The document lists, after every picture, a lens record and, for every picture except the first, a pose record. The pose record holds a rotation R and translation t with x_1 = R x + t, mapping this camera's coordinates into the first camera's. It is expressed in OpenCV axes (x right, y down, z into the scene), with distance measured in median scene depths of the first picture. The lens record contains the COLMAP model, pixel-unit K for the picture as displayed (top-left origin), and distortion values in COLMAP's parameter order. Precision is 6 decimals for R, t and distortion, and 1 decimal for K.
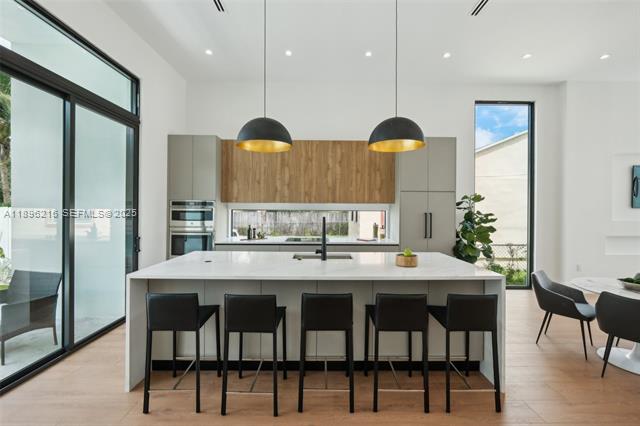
lens RADIAL K [[279.9, 0, 323.5], [0, 279.9, 210.7], [0, 0, 1]] dist [0.002603, -0.001483]
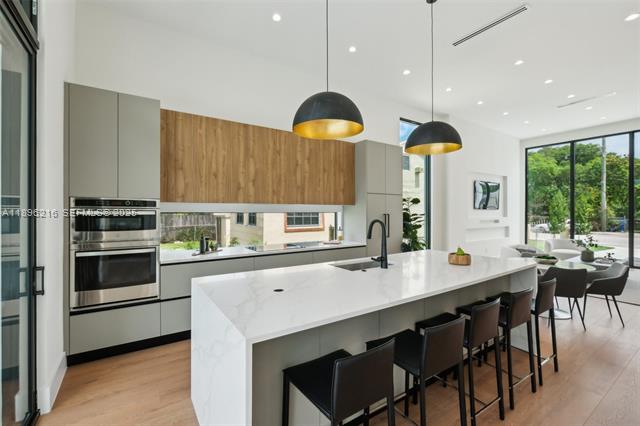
lens RADIAL K [[279.9, 0, 317.2], [0, 279.9, 212.4], [0, 0, 1]] dist [0.002603, -0.001483]
pose [[0.836706, -0.008639, 0.547584, -0.413376], [0.007676, 0.999962, 0.004048, -0.004381], [-0.547599, 0.000816, 0.836741, 0.229908]]
